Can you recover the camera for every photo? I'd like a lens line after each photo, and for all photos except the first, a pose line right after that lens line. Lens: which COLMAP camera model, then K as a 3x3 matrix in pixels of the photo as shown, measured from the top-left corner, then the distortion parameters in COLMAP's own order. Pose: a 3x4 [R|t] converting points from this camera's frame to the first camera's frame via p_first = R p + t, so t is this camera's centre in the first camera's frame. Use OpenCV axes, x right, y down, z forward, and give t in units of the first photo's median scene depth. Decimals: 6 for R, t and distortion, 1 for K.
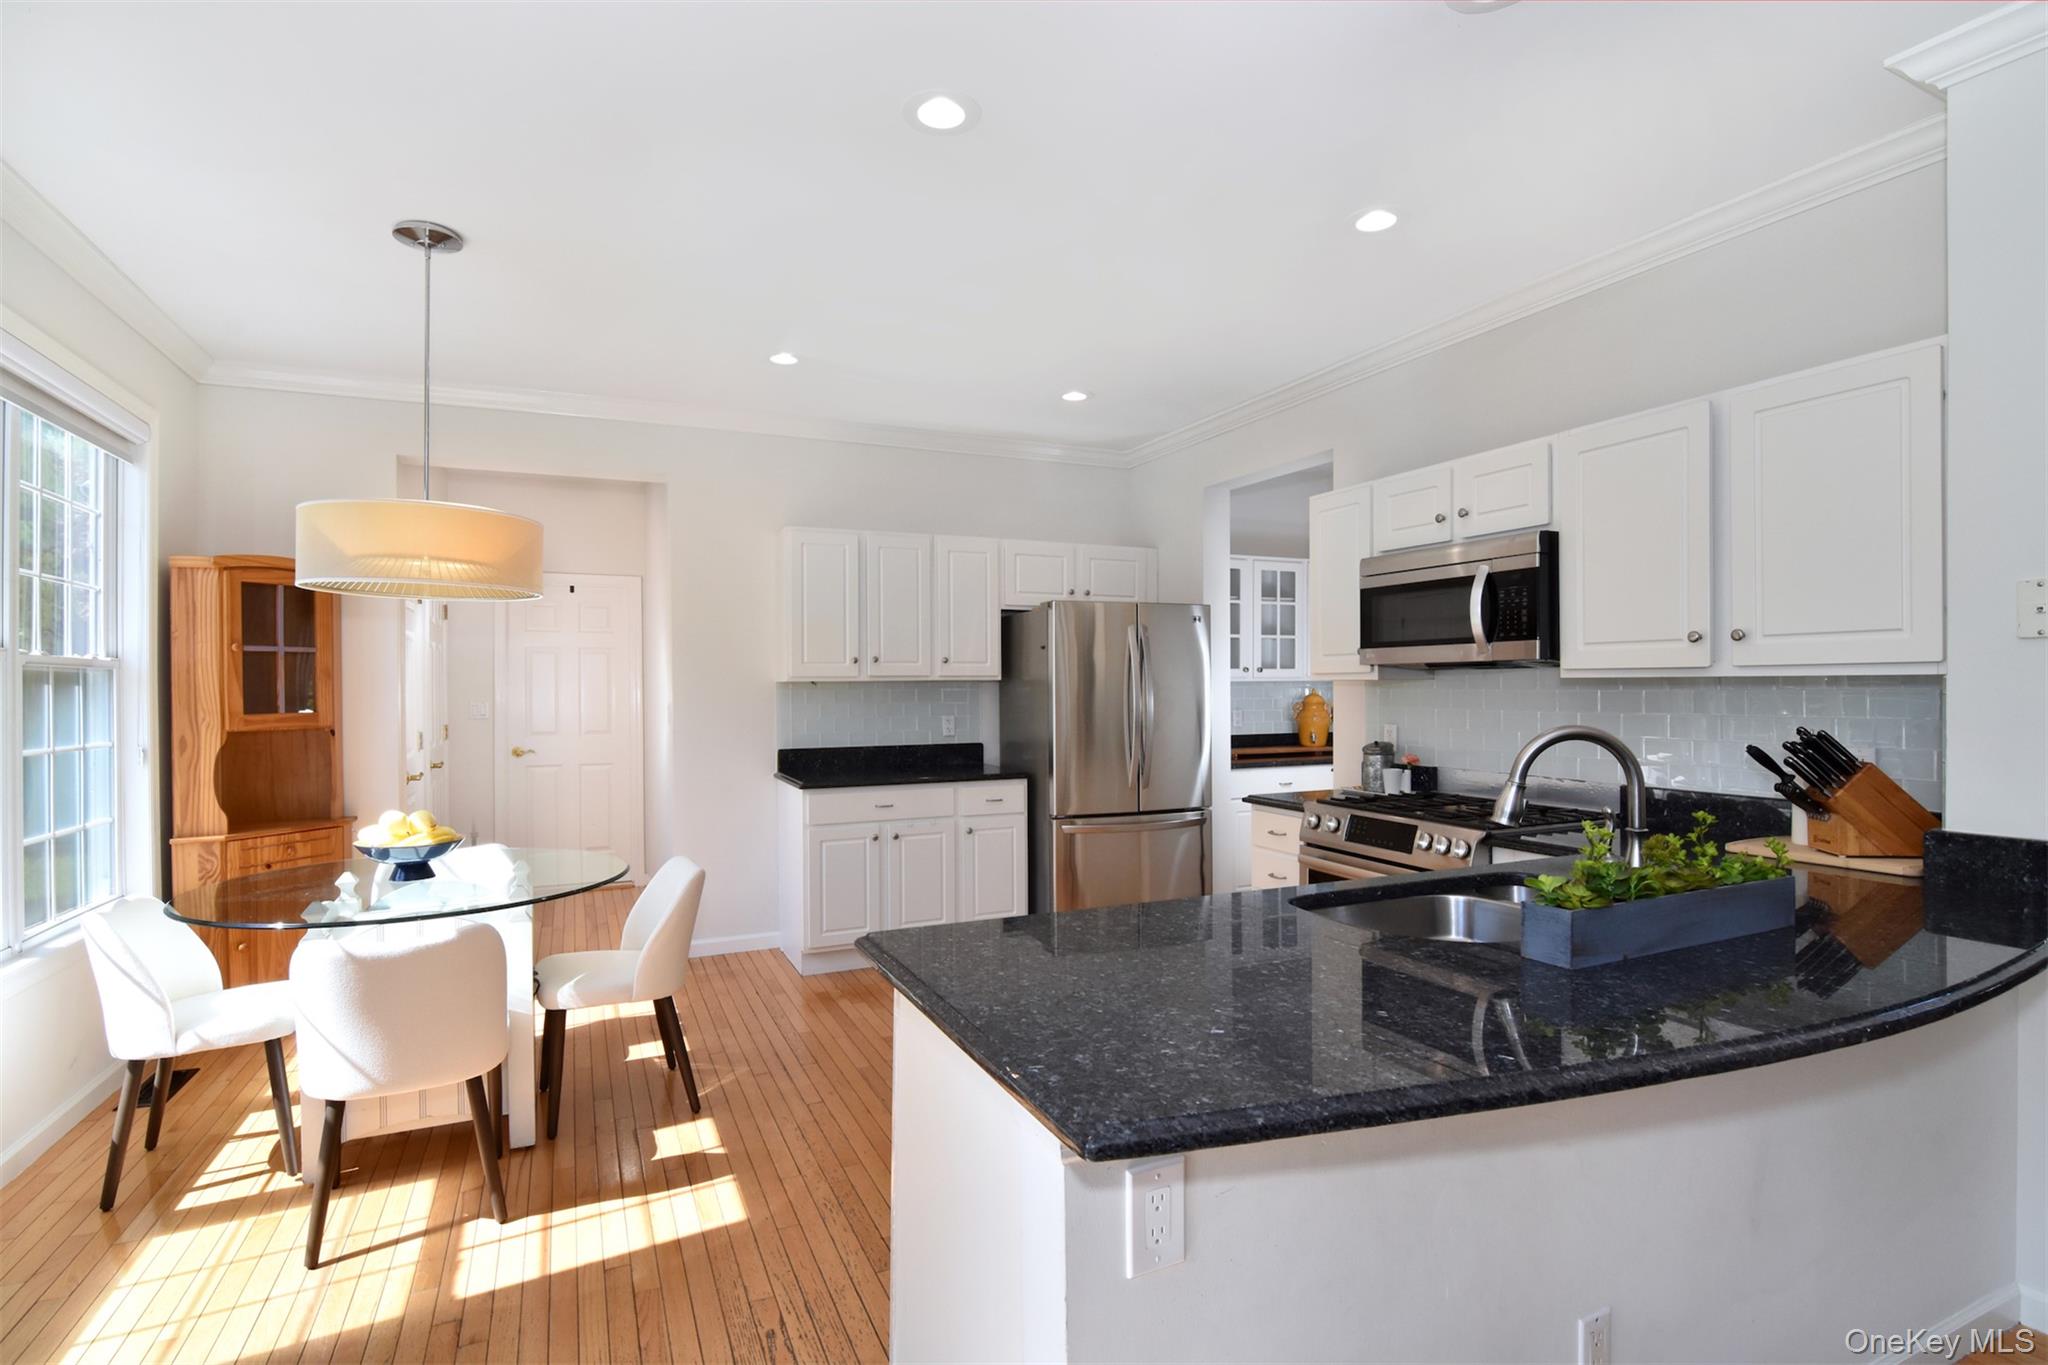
lens RADIAL K [[997.4, 0, 1025.4], [0, 997.4, 701.2], [0, 0, 1]] dist [-0.030328, -0.000374]
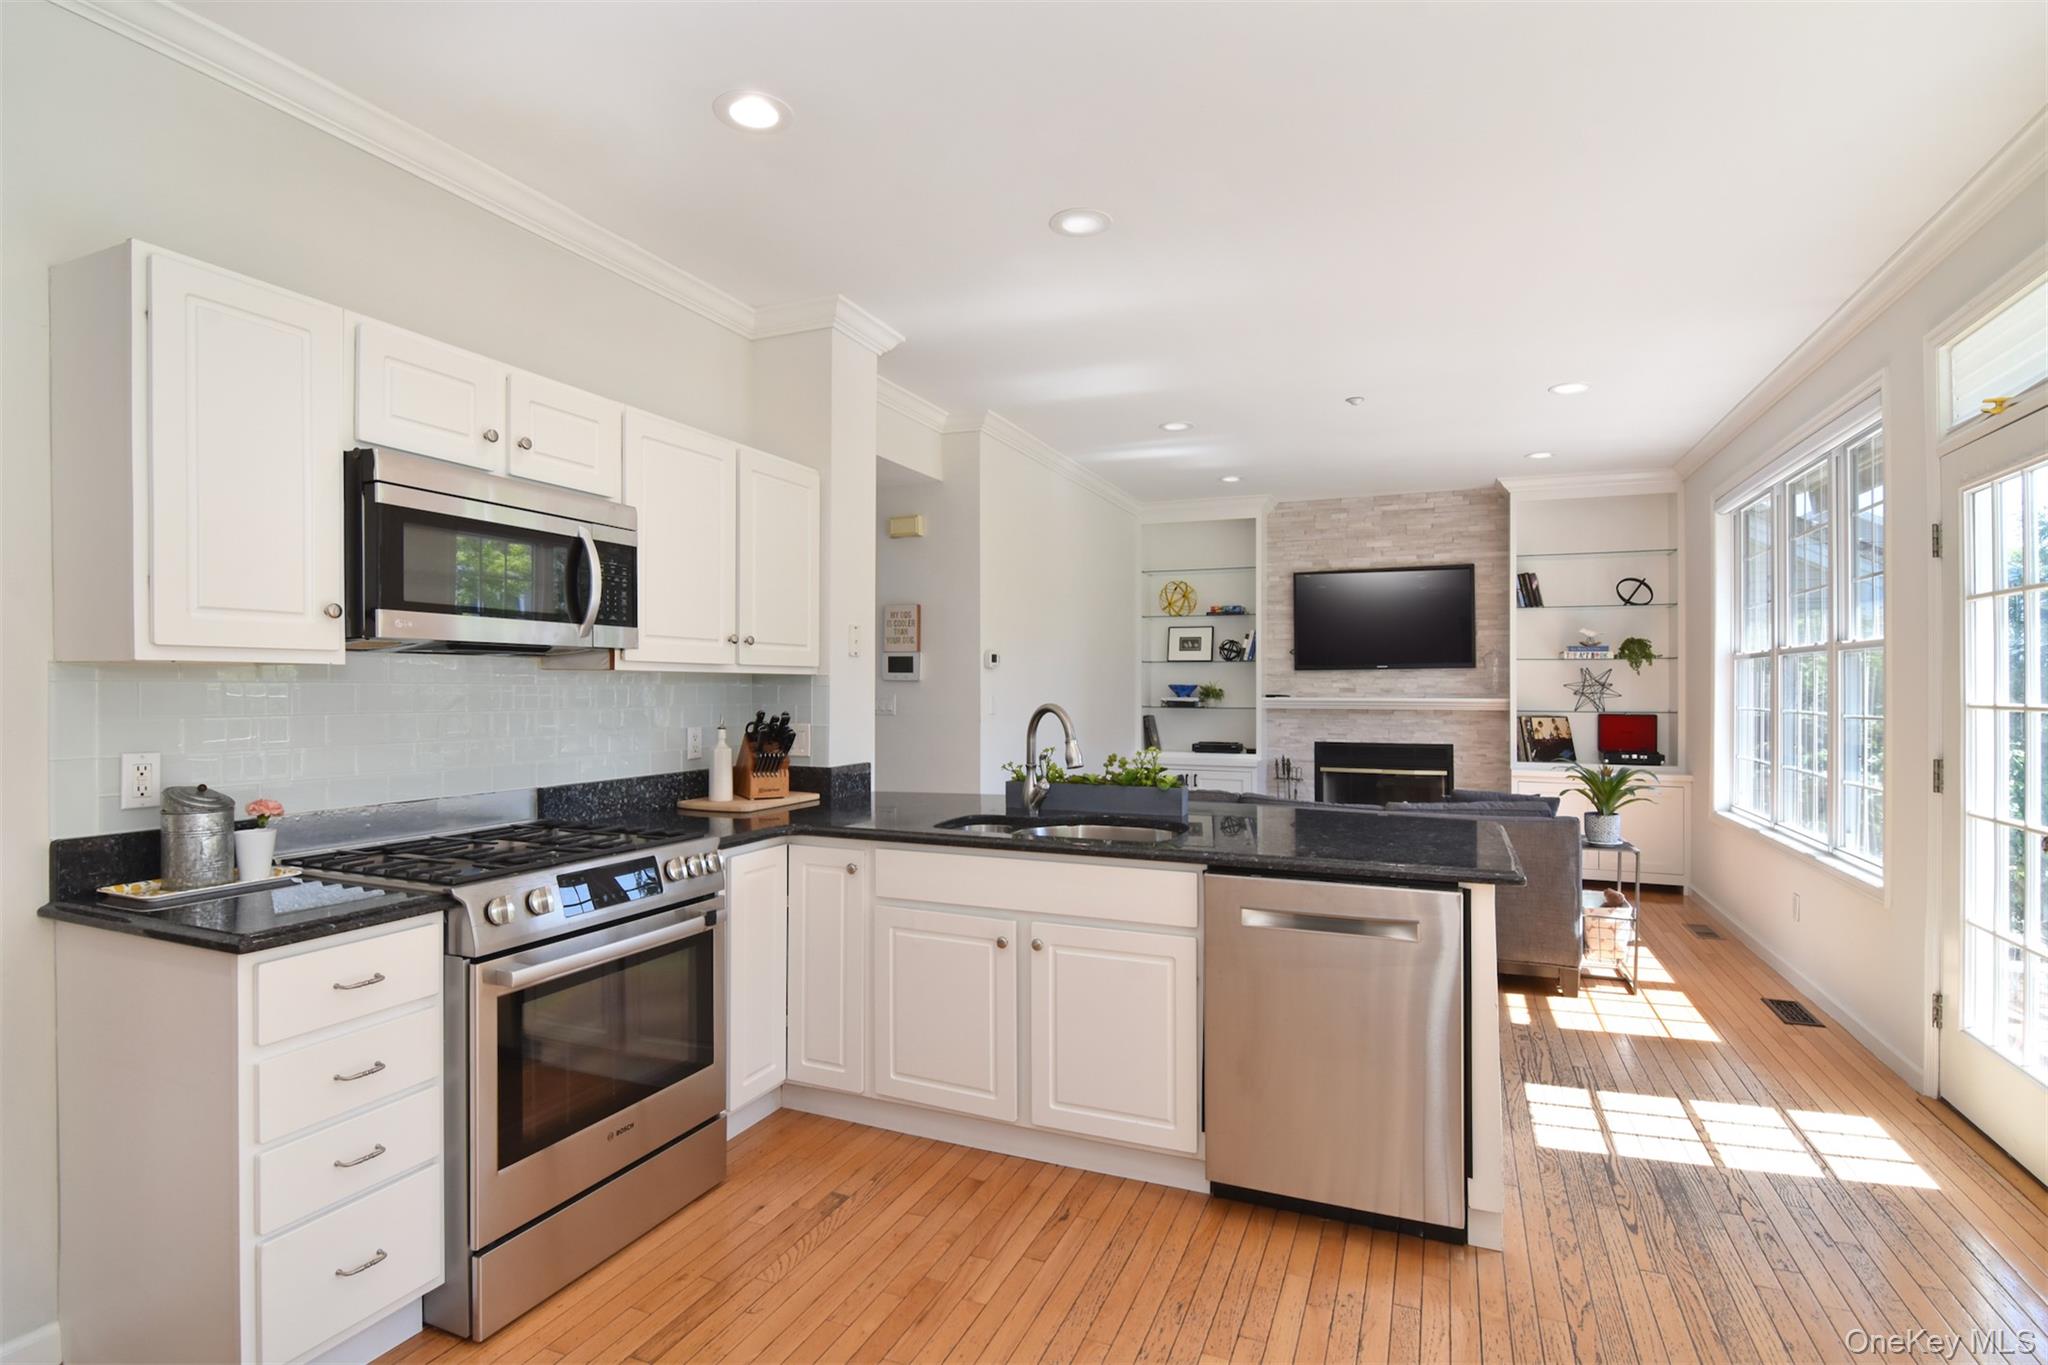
lens RADIAL K [[997.1, 0, 1024.0], [0, 997.1, 682.5], [0, 0, 1]] dist [-0.016051, -0.001351]
pose [[-0.672476, 0.006421, 0.740091, -0.305860], [0.012608, 0.999917, 0.002781, -0.007754], [-0.740012, 0.011201, -0.672501, 1.052400]]
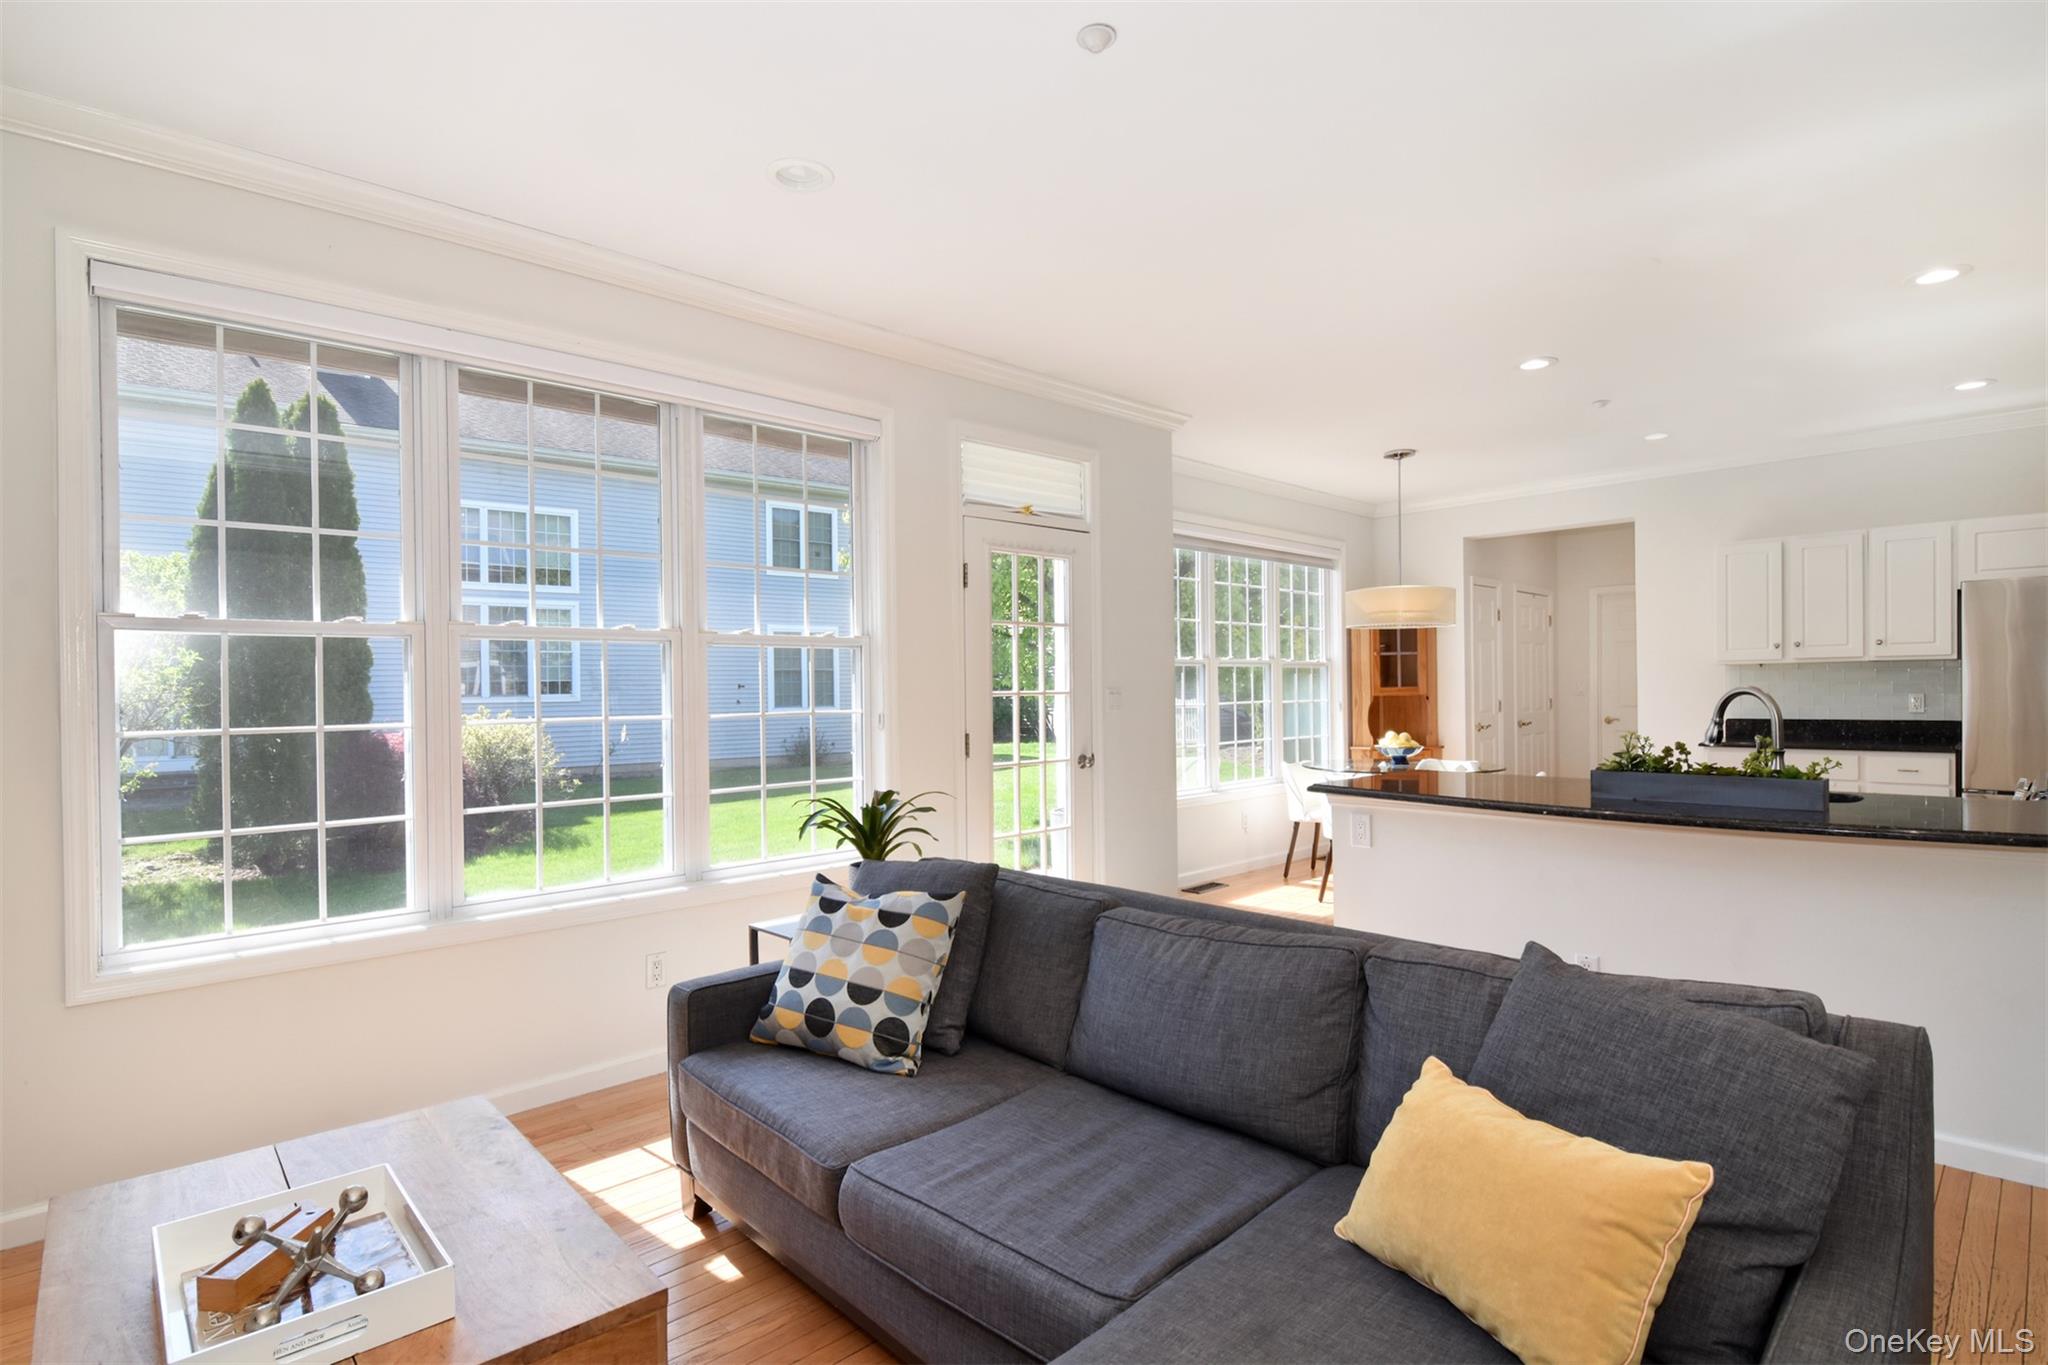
lens RADIAL K [[976.1, 0, 1020.6], [0, 976.1, 690.6], [0, 0, 1]] dist [0.001701, -0.014660]
pose [[0.319366, 0.004829, -0.947619, 0.833022], [-0.002391, 0.999988, 0.004290, 0.013045], [0.947628, 0.000896, 0.319374, -0.317109]]
